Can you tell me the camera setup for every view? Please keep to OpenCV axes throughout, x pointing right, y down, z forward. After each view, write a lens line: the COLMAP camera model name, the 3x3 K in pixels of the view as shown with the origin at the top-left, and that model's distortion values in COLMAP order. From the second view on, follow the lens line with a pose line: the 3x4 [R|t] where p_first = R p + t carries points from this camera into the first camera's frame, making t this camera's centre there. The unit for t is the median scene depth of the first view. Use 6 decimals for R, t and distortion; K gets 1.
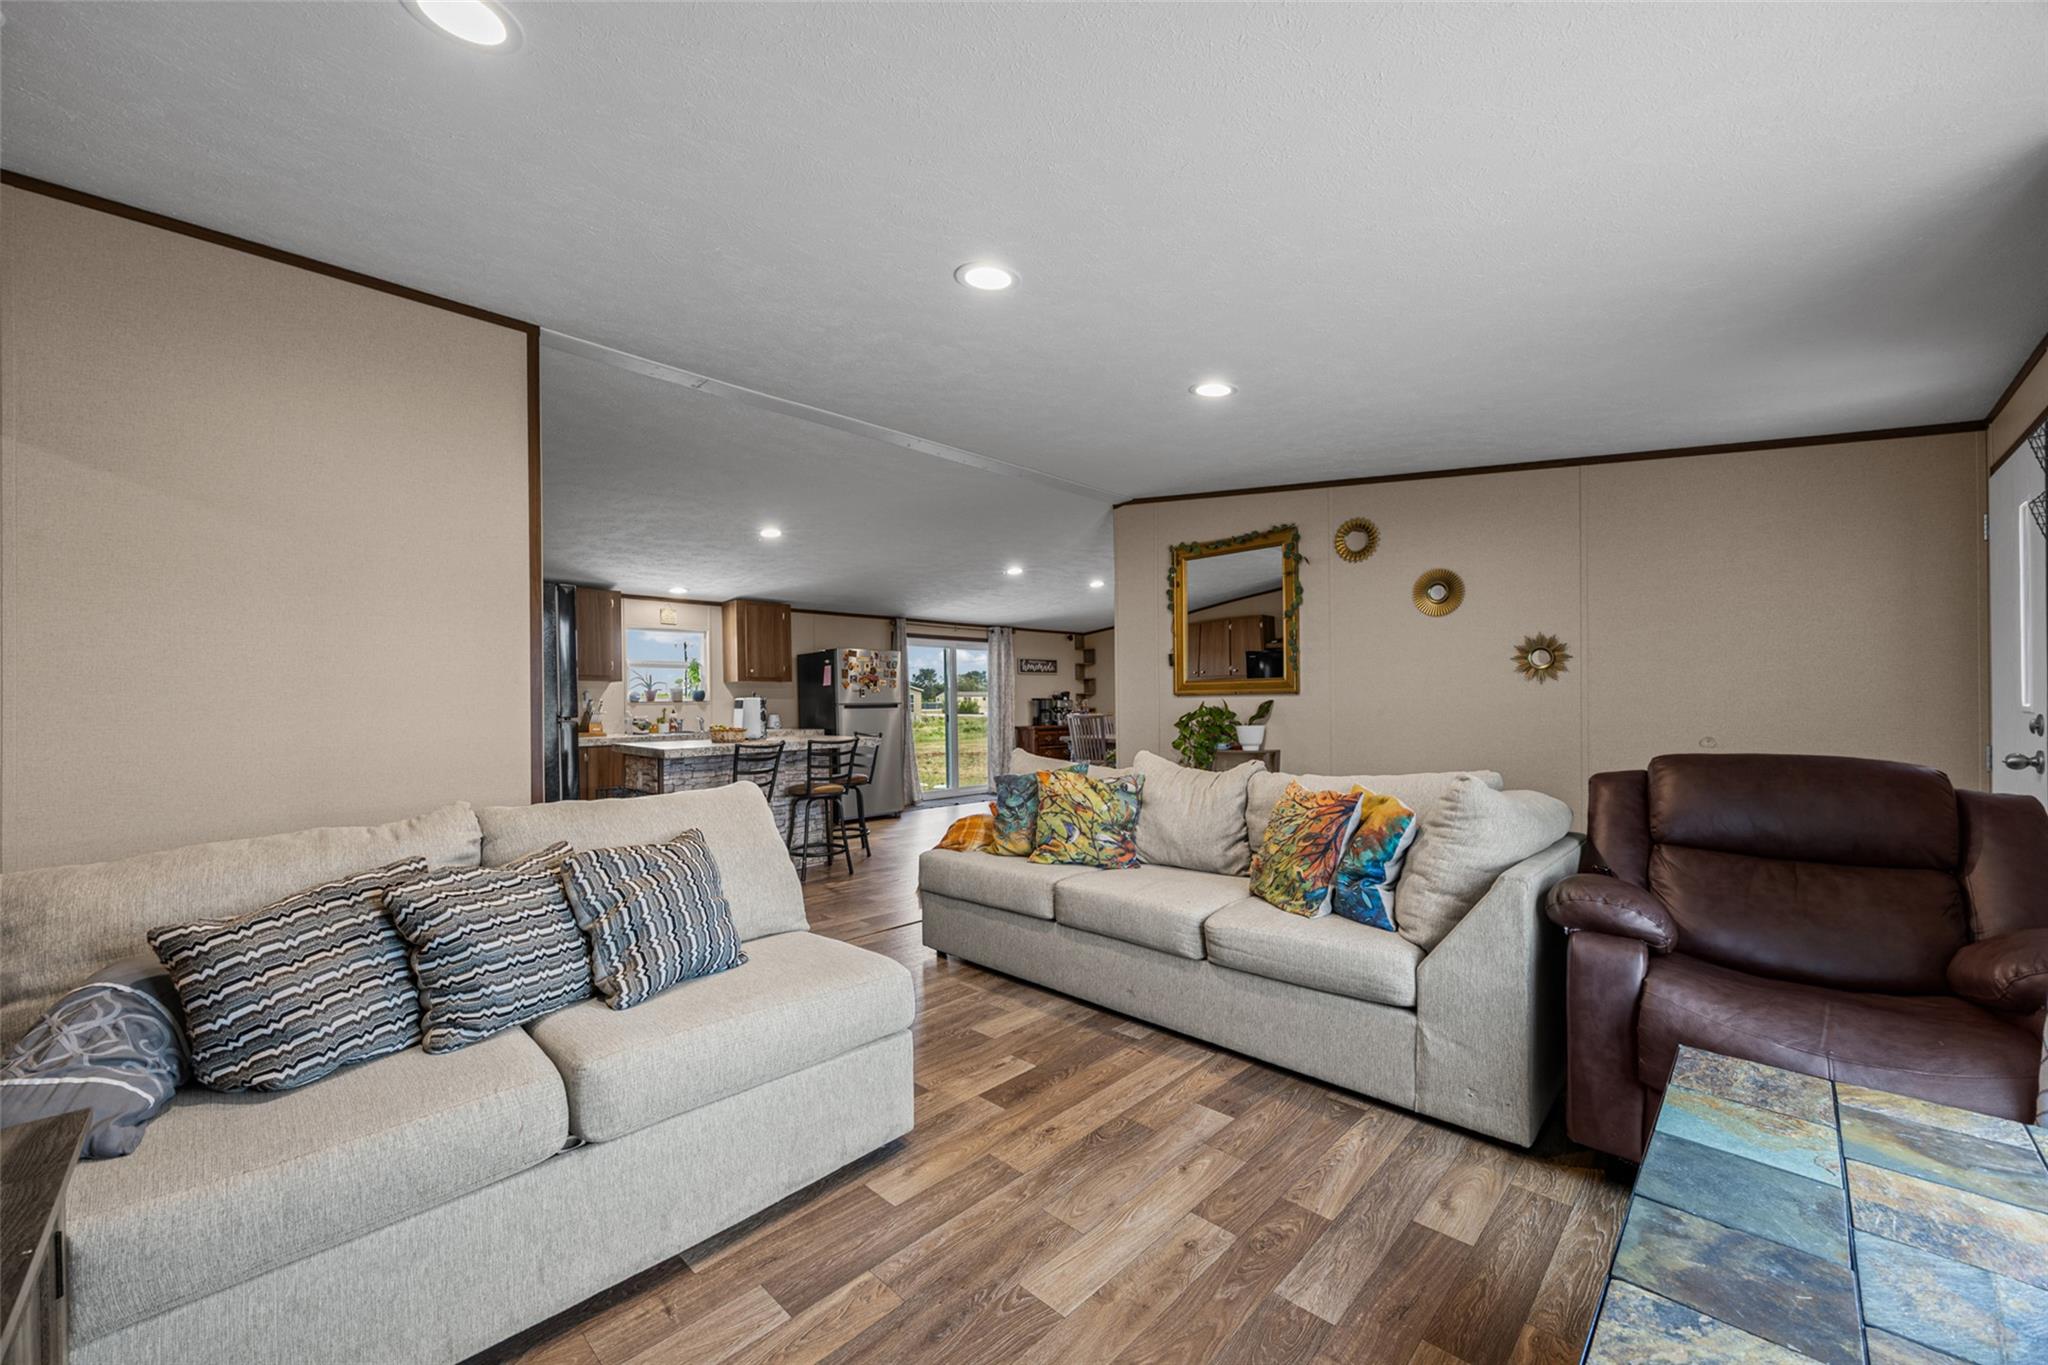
lens RADIAL K [[790.4, 0, 1024.0], [0, 790.4, 682.5], [0, 0, 1]] dist [-0.012391, -0.000047]
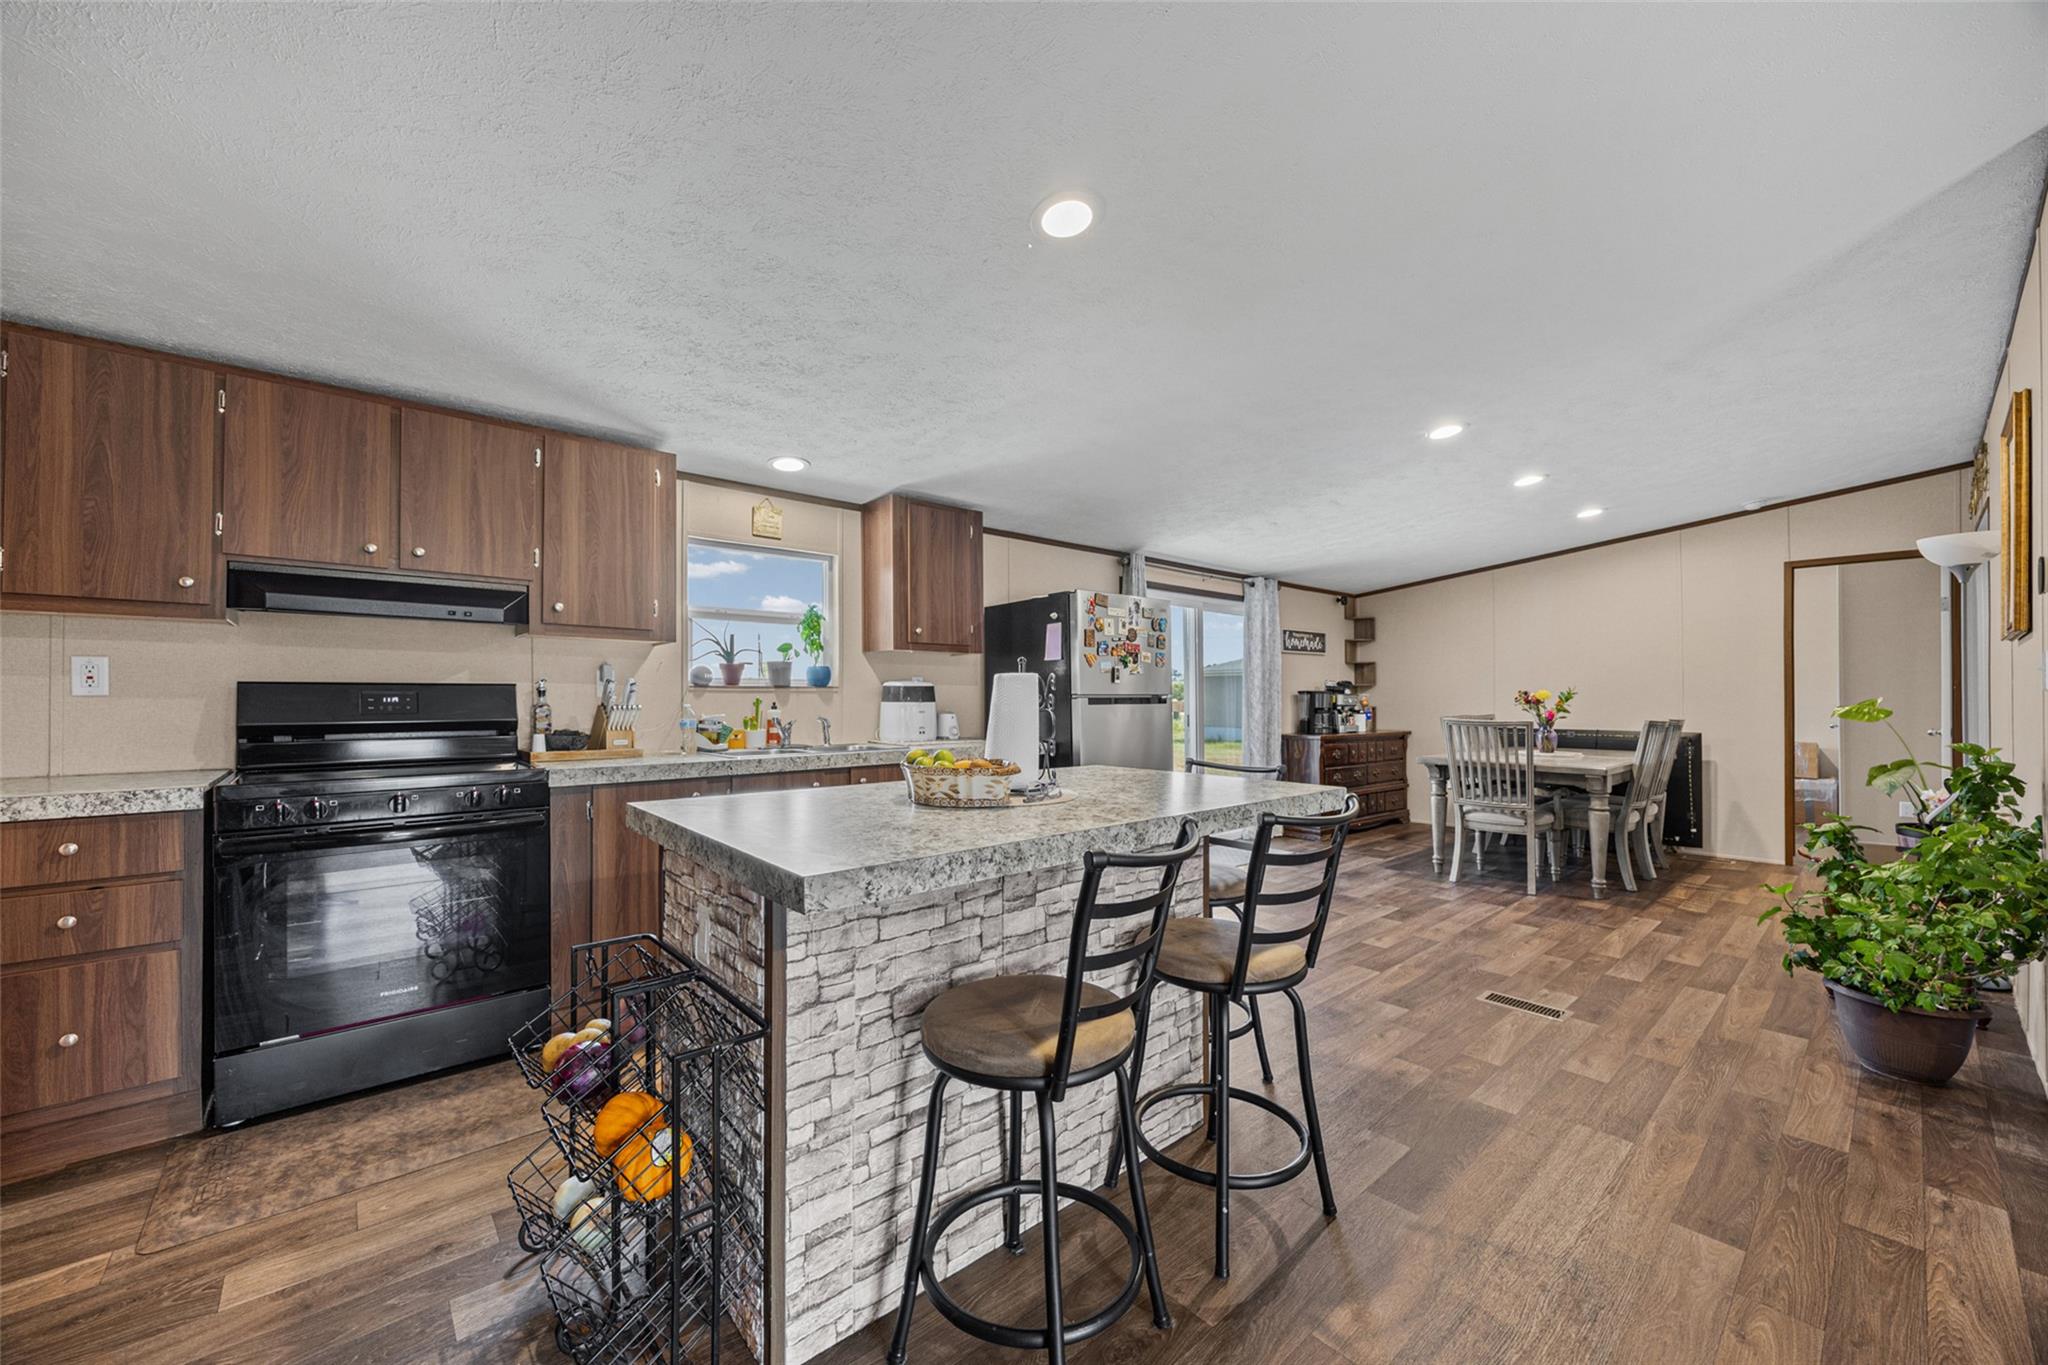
lens RADIAL K [[785.8, 0, 1024.0], [0, 785.8, 682.5], [0, 0, 1]] dist [0.002099, 0.000019]
pose [[0.997198, 0.014350, -0.073423, -0.223235], [-0.013630, 0.999854, 0.010297, 0.013119], [0.073560, -0.009267, 0.997248, 0.456384]]
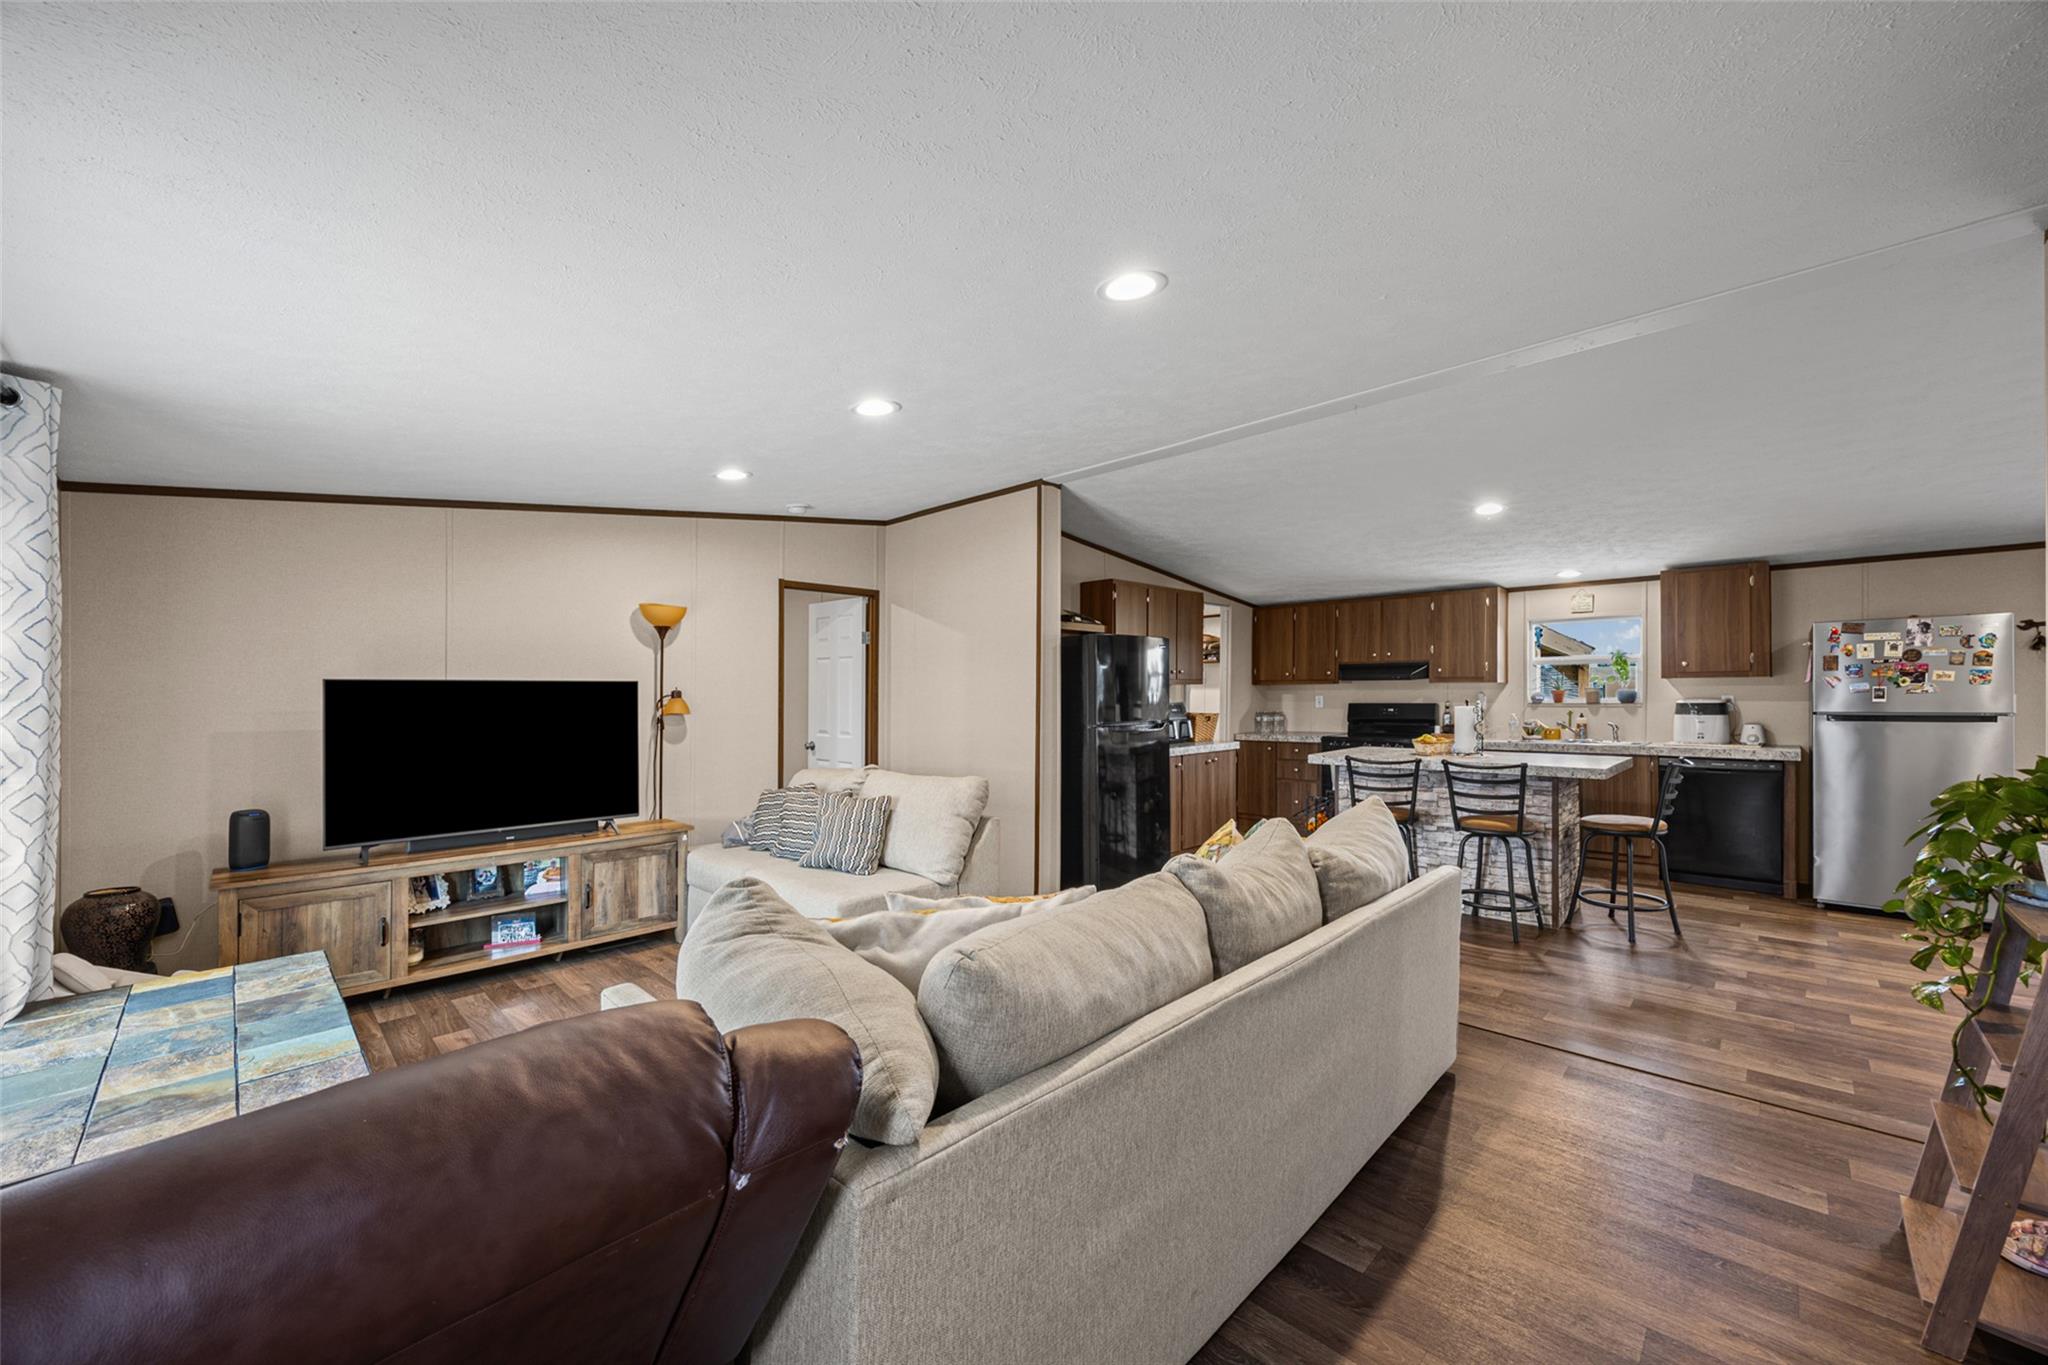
lens RADIAL K [[785.8, 0, 1024.0], [0, 785.8, 682.5], [0, 0, 1]] dist [0.002099, 0.000019]
pose [[-0.006164, -0.001016, -0.999980, 0.370910], [0.034565, 0.999402, -0.001228, -0.016458], [0.999383, -0.034572, -0.006125, 0.369456]]
